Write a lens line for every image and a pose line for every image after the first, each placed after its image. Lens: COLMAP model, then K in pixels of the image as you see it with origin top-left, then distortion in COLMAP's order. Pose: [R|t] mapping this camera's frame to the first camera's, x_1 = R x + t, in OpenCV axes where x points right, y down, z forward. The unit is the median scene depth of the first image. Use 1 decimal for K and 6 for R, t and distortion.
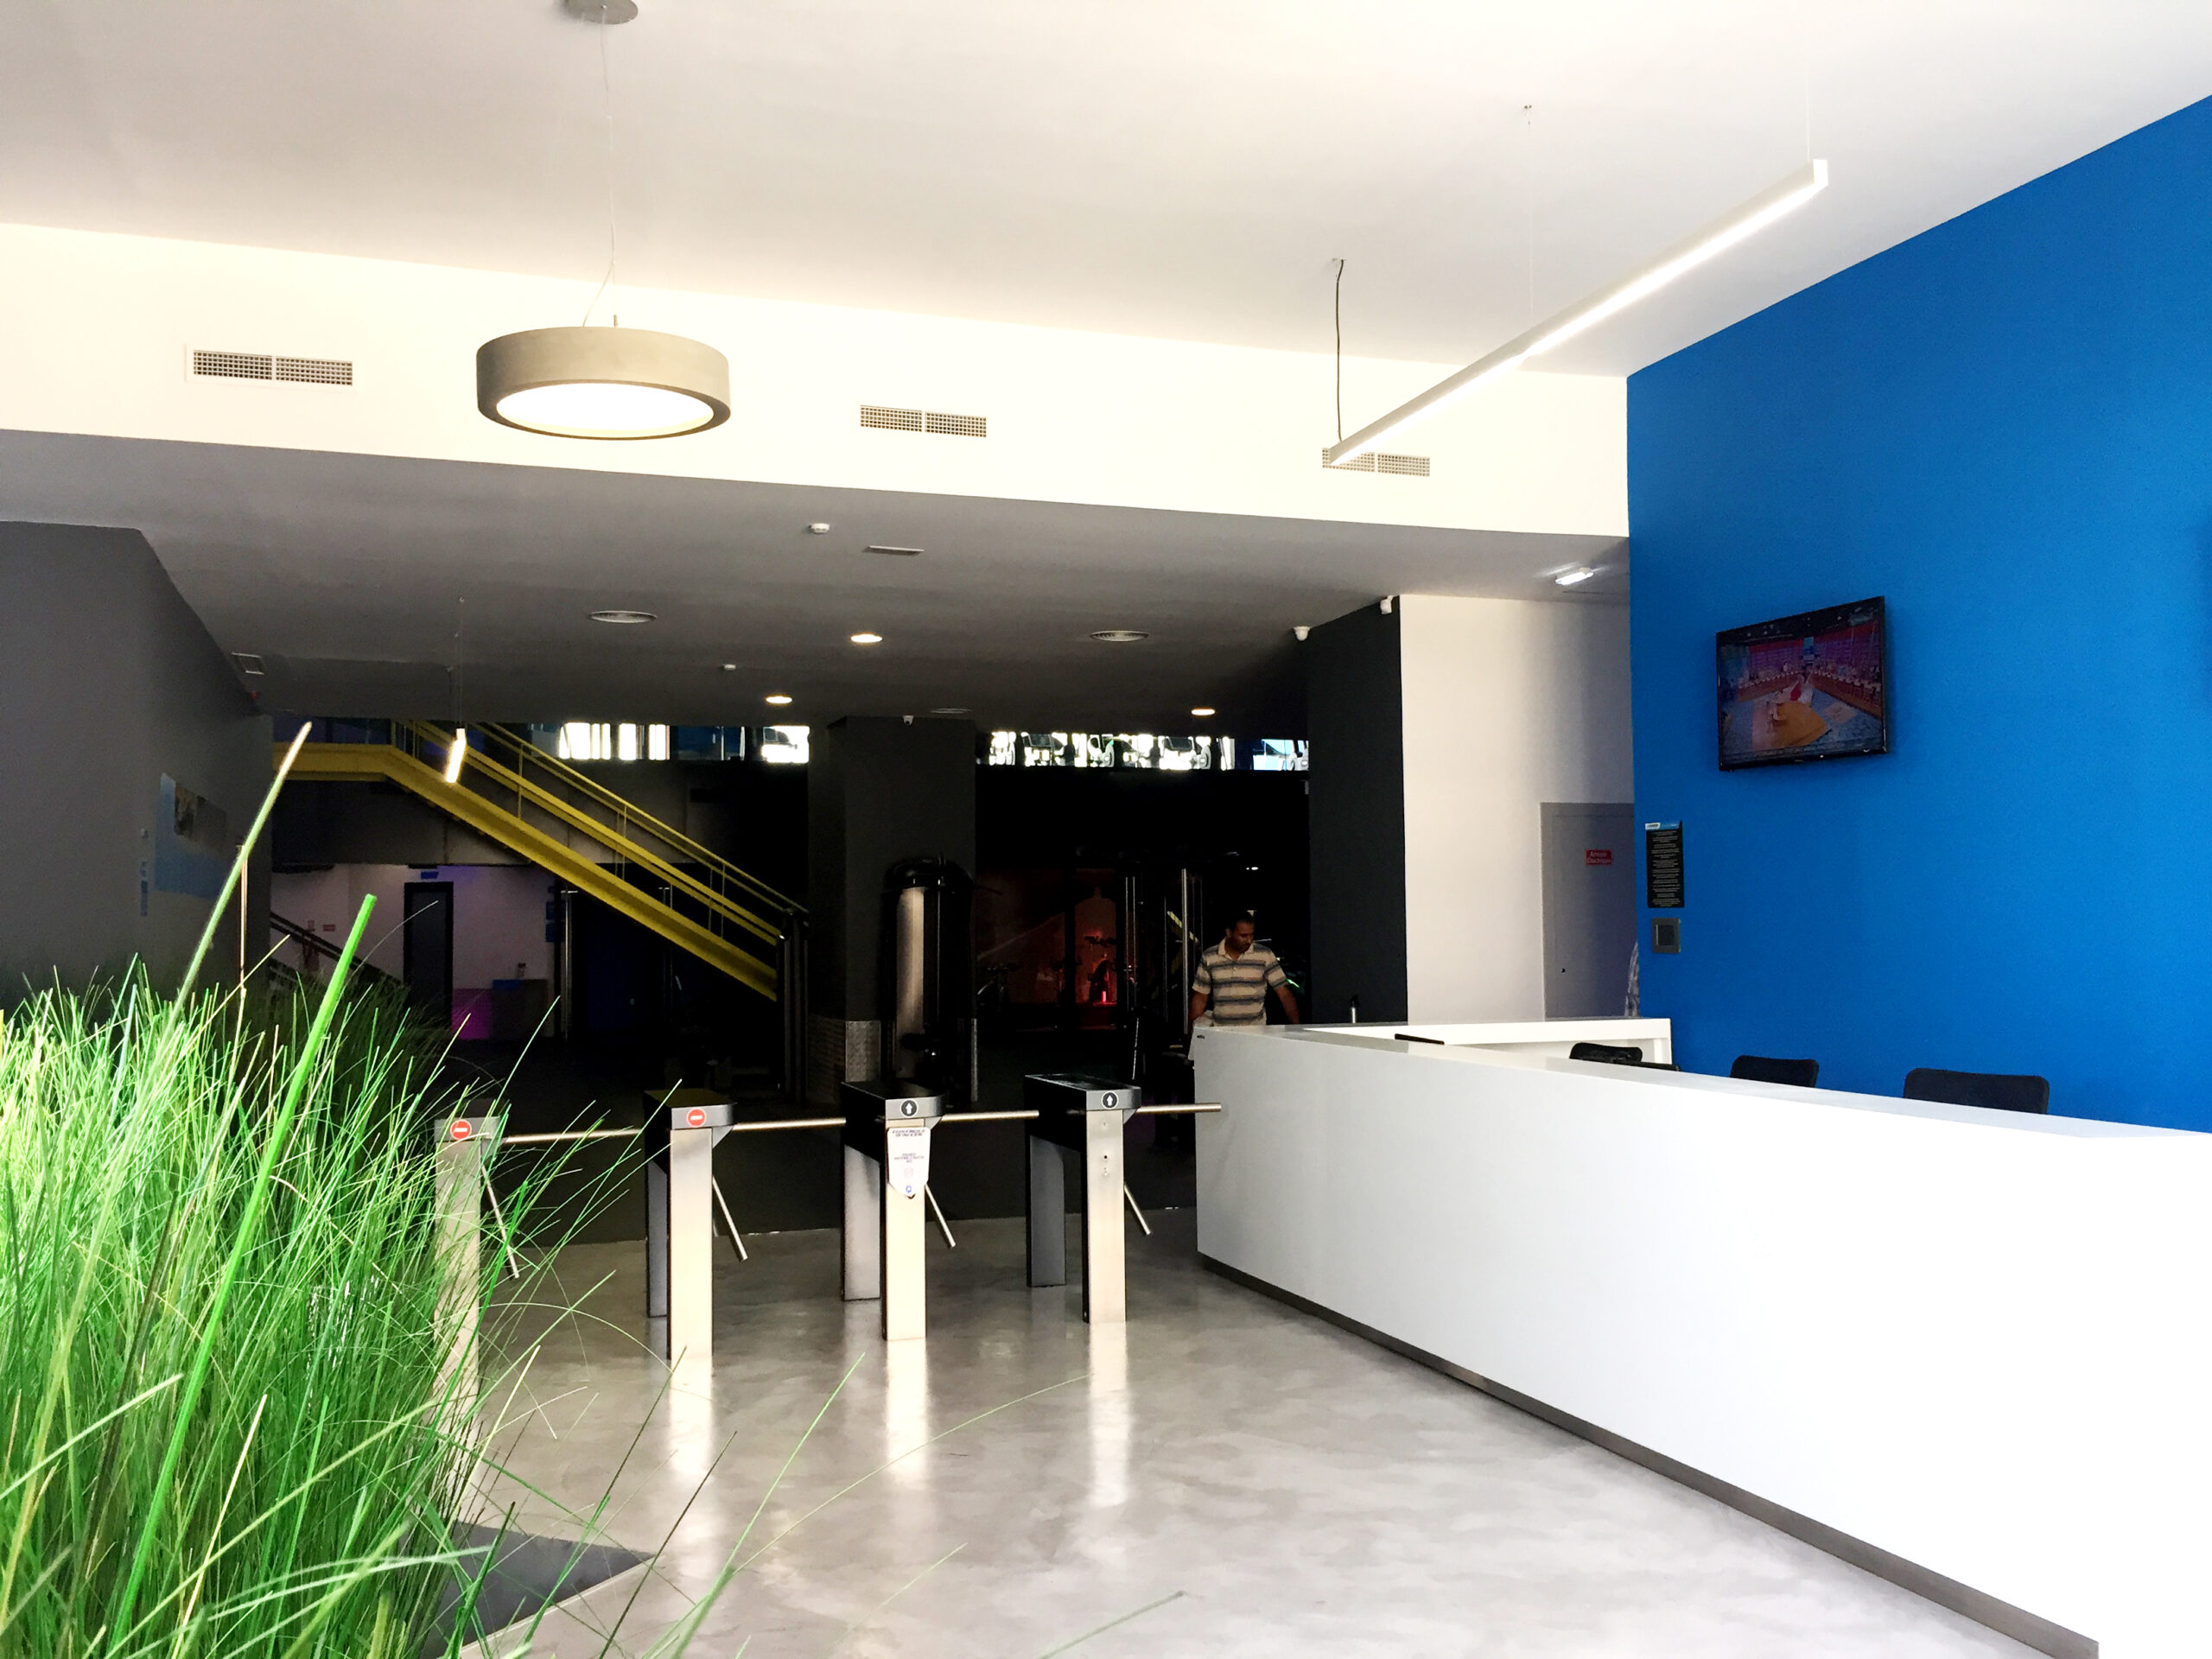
lens RADIAL K [[1895.7, 0, 1106.0], [0, 1895.7, 829.5], [0, 0, 1]] dist [0.088218, -0.133851]
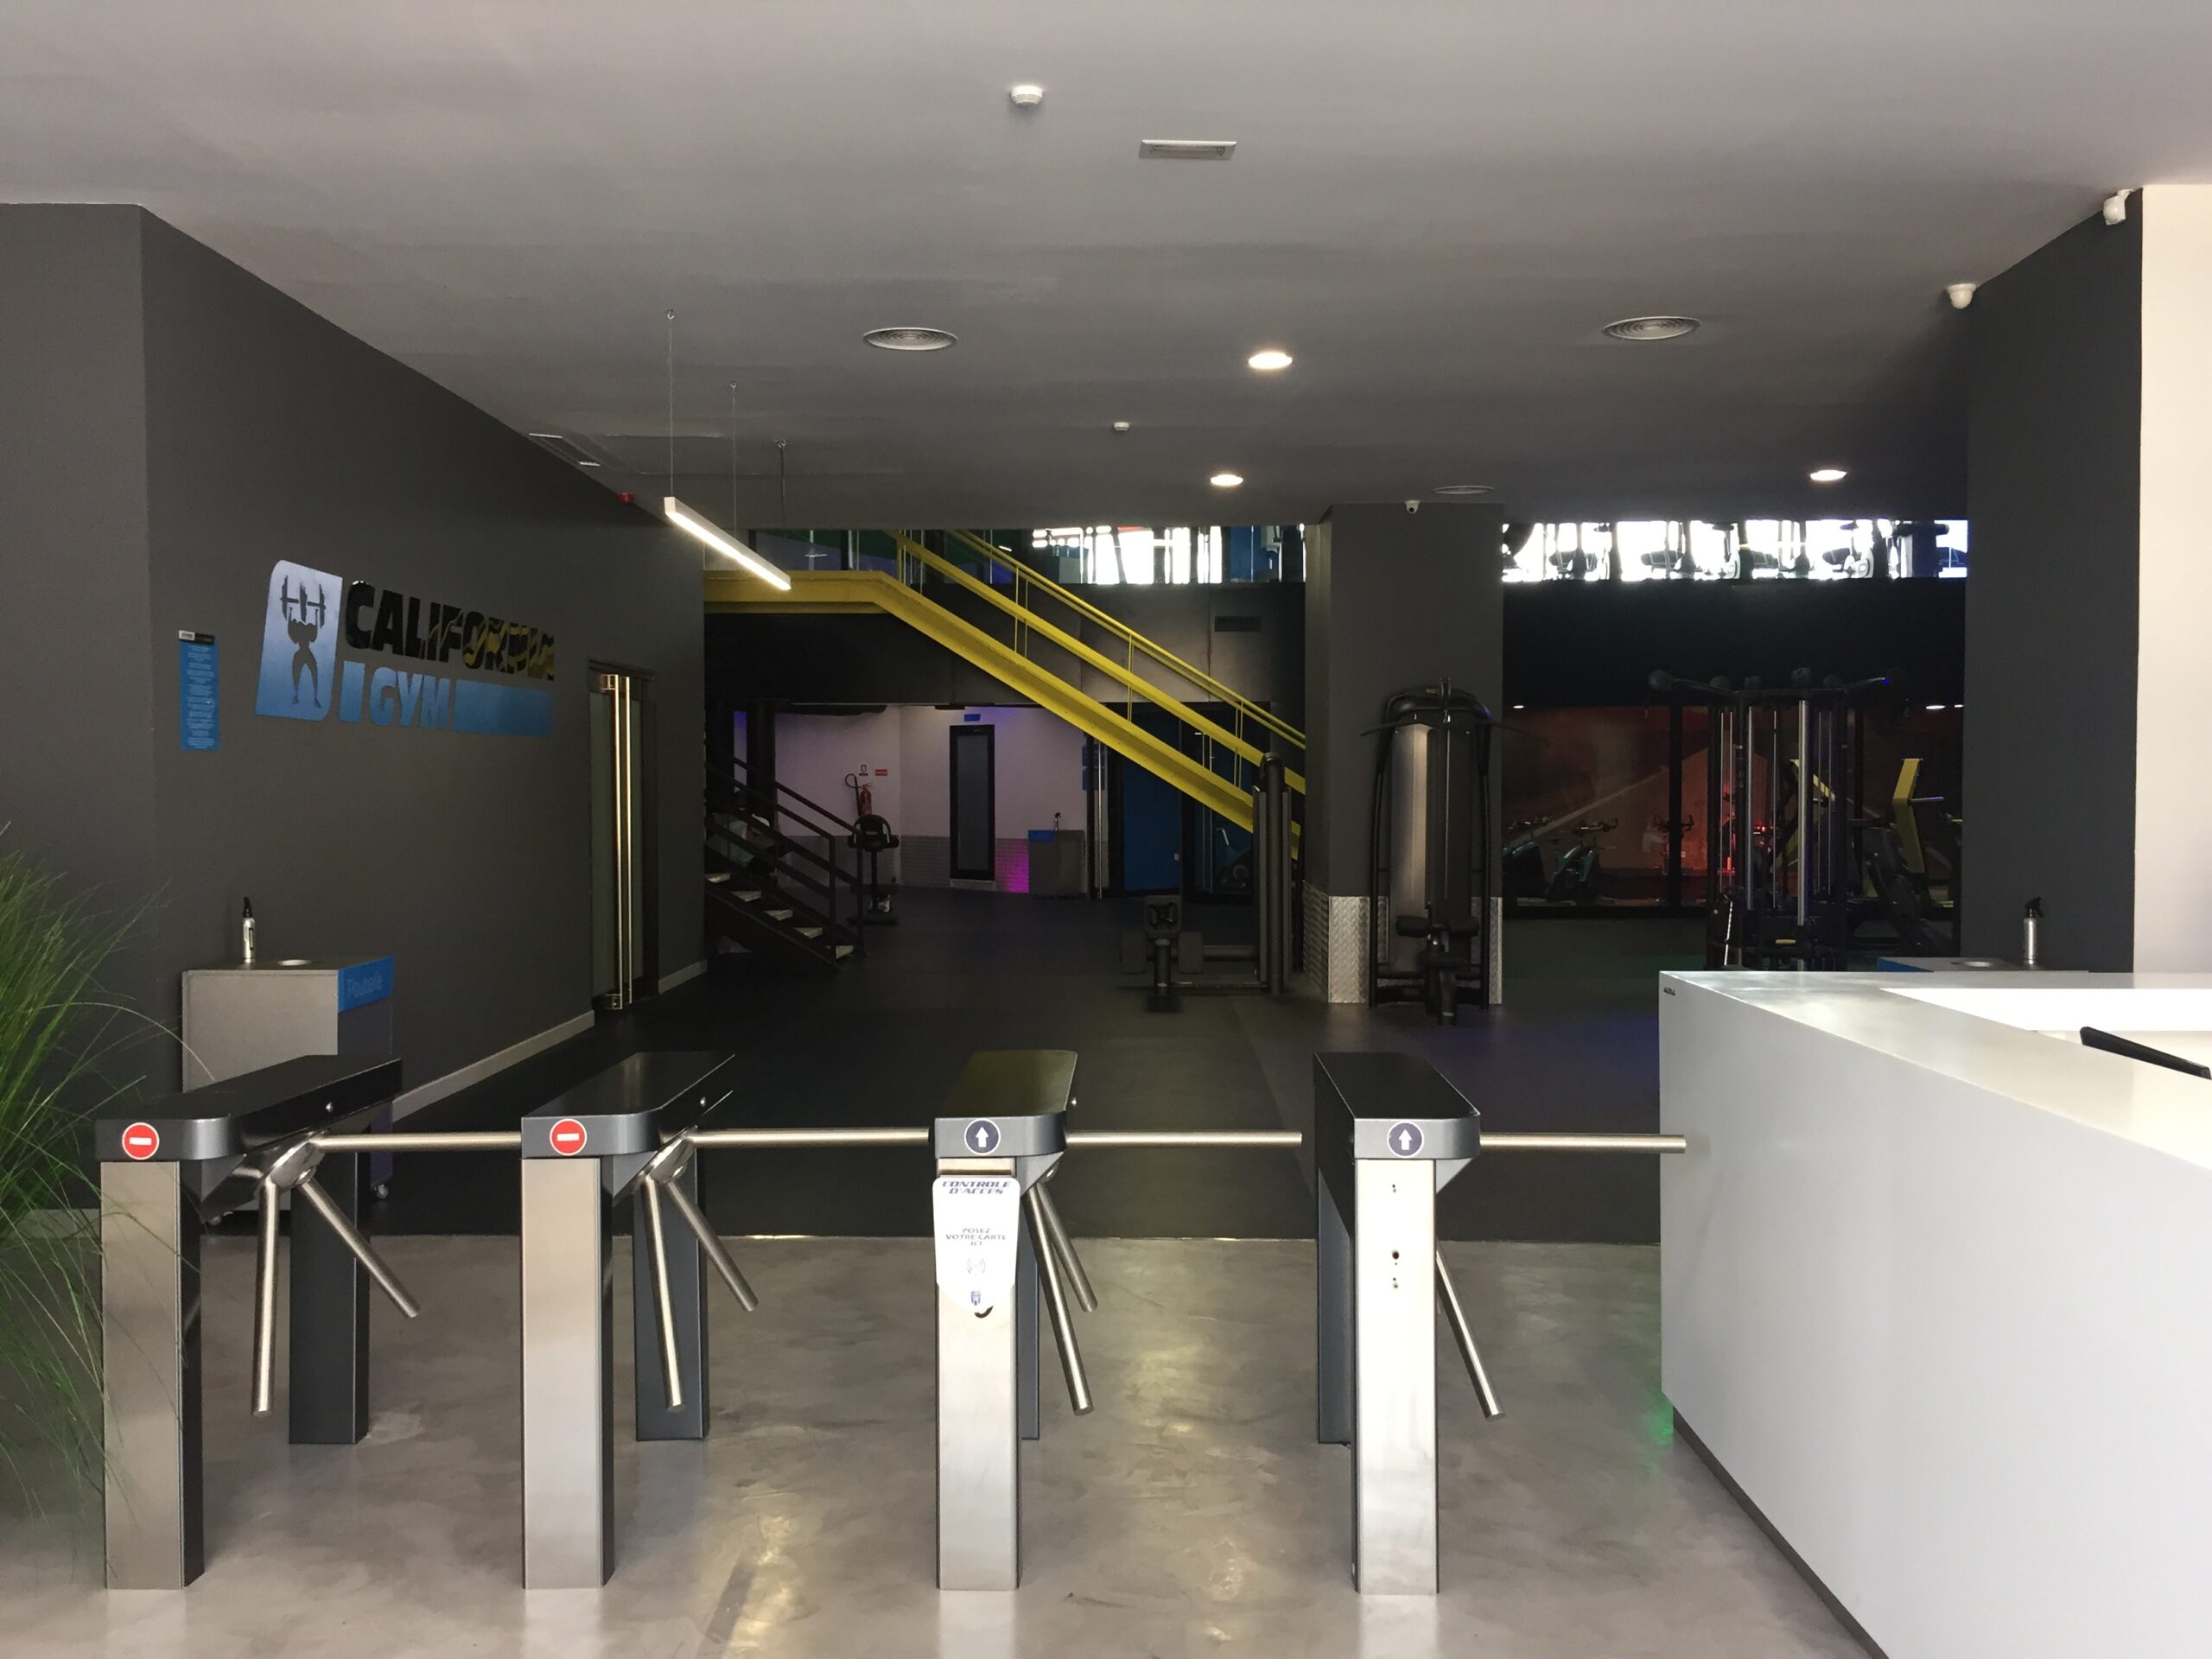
lens RADIAL K [[1895.7, 0, 1106.0], [0, 1895.7, 829.5], [0, 0, 1]] dist [0.088218, -0.133851]
pose [[0.941612, 0.017962, -0.336221, 0.038496], [0.008724, 0.996939, 0.077694, 0.011111], [0.336588, -0.076090, 0.938573, 0.223278]]
